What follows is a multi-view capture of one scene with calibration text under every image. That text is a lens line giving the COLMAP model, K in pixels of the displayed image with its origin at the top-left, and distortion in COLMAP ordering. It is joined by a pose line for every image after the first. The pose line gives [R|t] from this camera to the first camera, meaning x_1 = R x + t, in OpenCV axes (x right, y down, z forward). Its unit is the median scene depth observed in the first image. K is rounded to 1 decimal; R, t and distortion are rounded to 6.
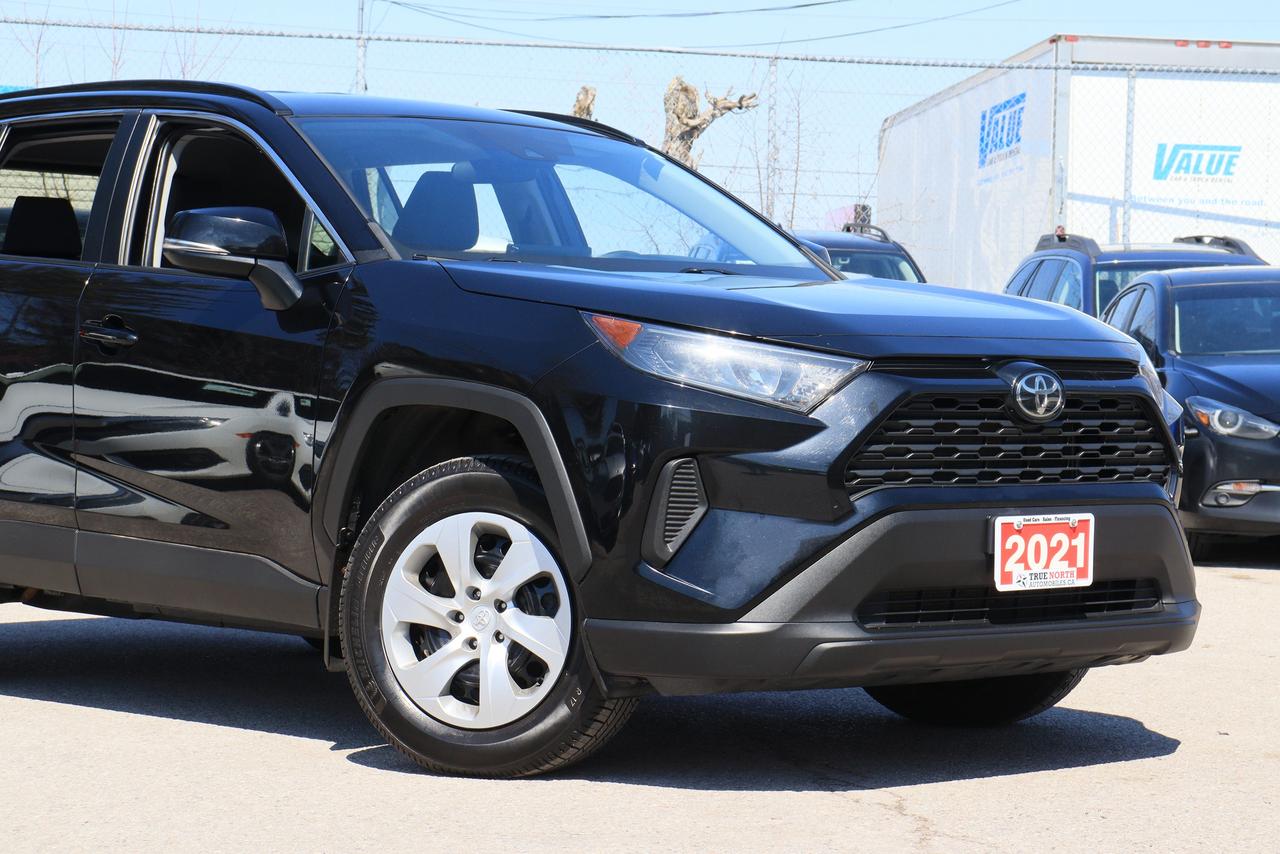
lens RADIAL K [[3103.4, 0, 645.6], [0, 3103.4, 419.9], [0, 0, 1]] dist [0.460323, 0.000000]
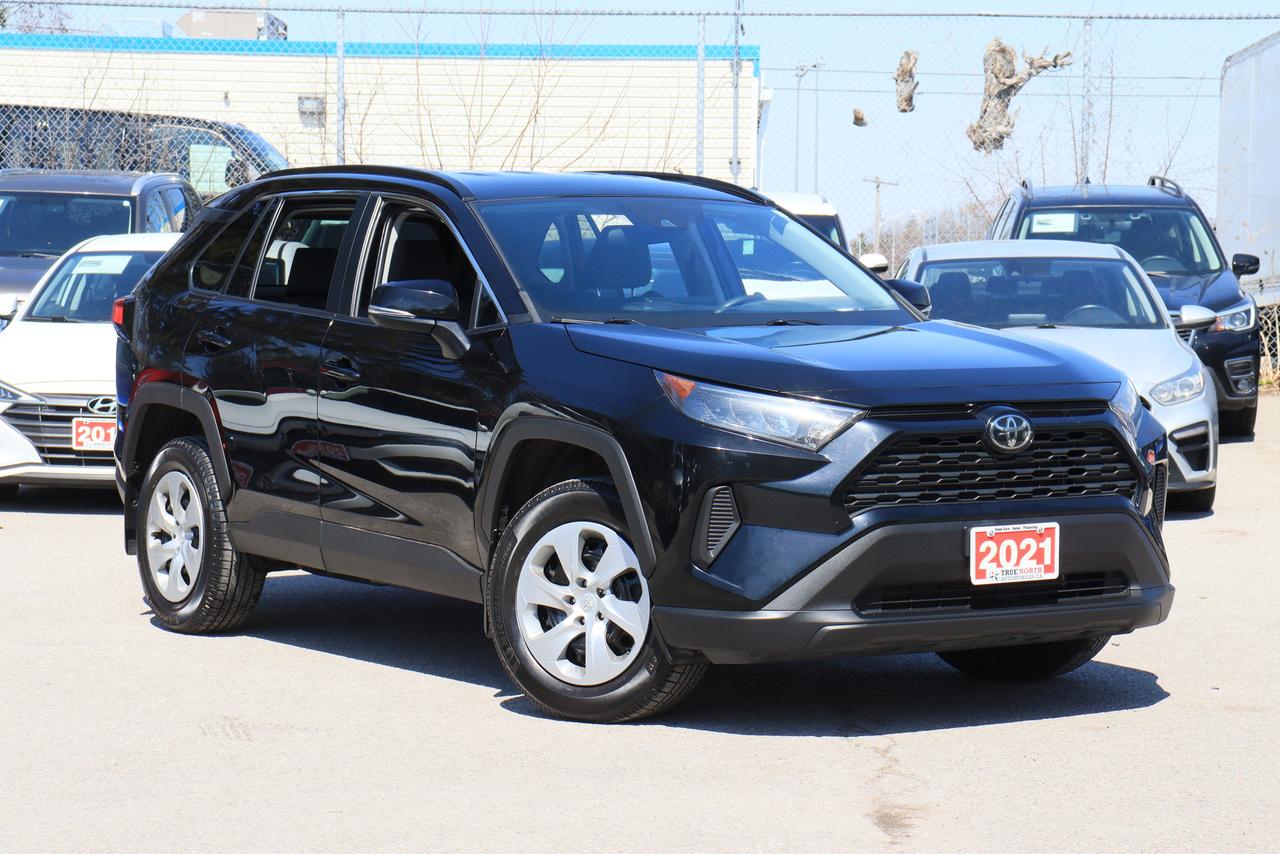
lens RADIAL K [[3103.4, 0, 636.7], [0, 3103.4, 426.4], [0, 0, 1]] dist [0.460323, 0.000000]
pose [[0.988959, -0.004356, -0.148127, 0.162576], [0.009677, 0.999333, 0.035215, -0.056500], [0.147875, -0.036259, 0.988341, -0.293266]]
